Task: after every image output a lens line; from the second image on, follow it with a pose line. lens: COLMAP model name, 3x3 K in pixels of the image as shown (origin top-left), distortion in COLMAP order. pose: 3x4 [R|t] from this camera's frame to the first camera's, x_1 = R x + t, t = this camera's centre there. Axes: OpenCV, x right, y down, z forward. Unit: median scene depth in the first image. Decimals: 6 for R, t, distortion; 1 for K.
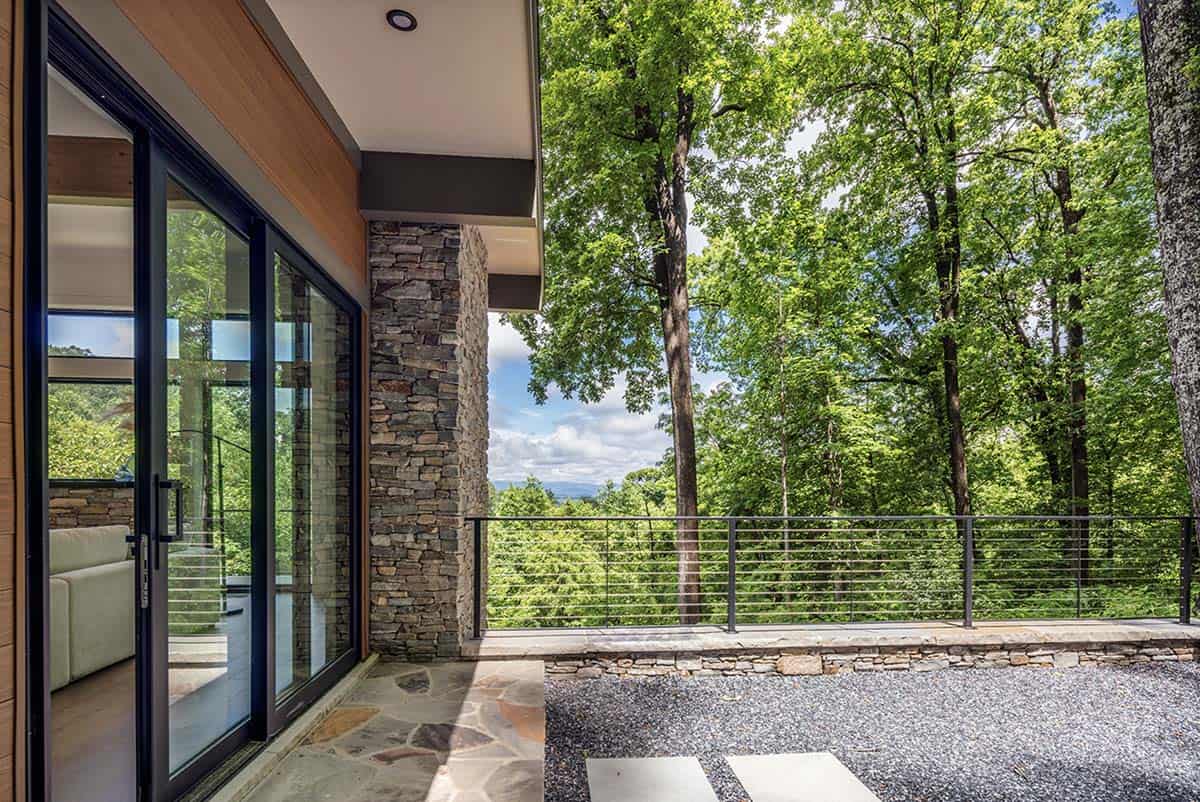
lens RADIAL K [[591.3, 0, 600.3], [0, 591.3, 495.2], [0, 0, 1]] dist [0.000169, 0.000061]
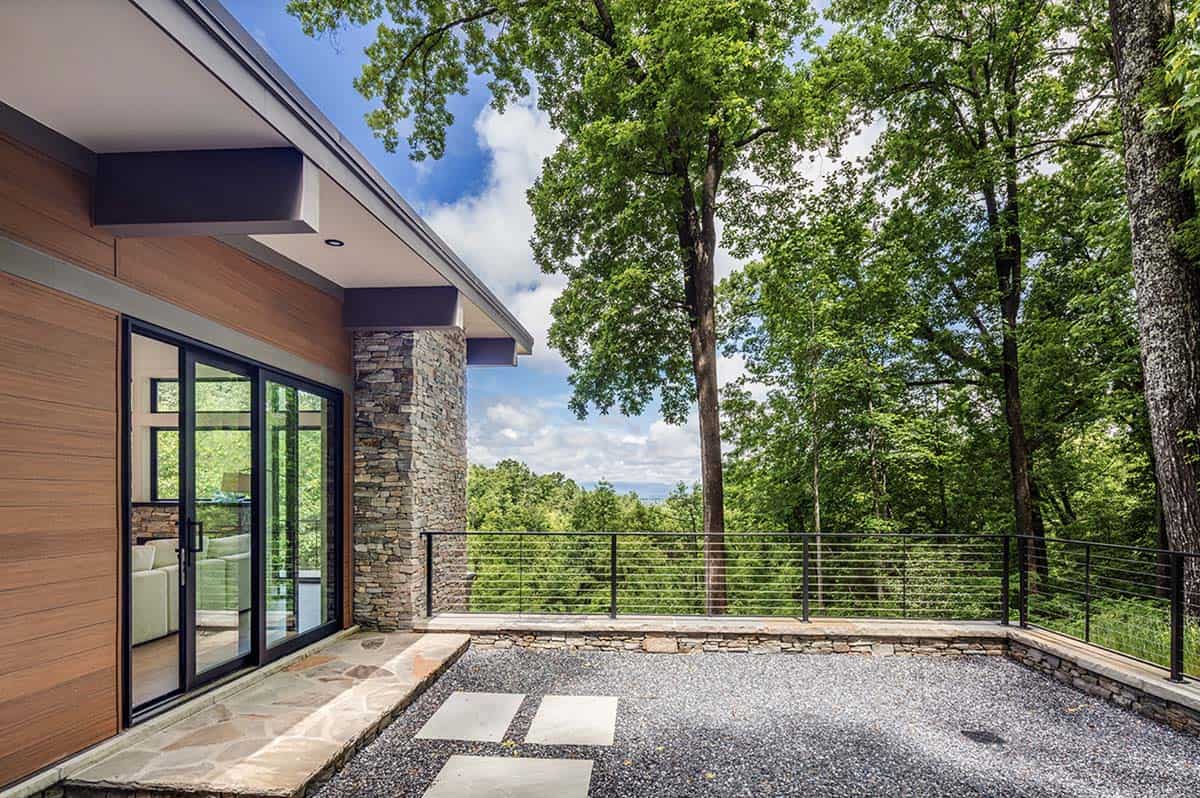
lens RADIAL K [[586.0, 0, 595.3], [0, 586.0, 493.3], [0, 0, 1]] dist [0.003436, -0.000609]
pose [[0.988530, -0.001961, -0.151009, 0.372042], [0.001136, 0.999984, -0.005554, -0.044180], [0.151017, 0.005318, 0.988517, -0.307528]]
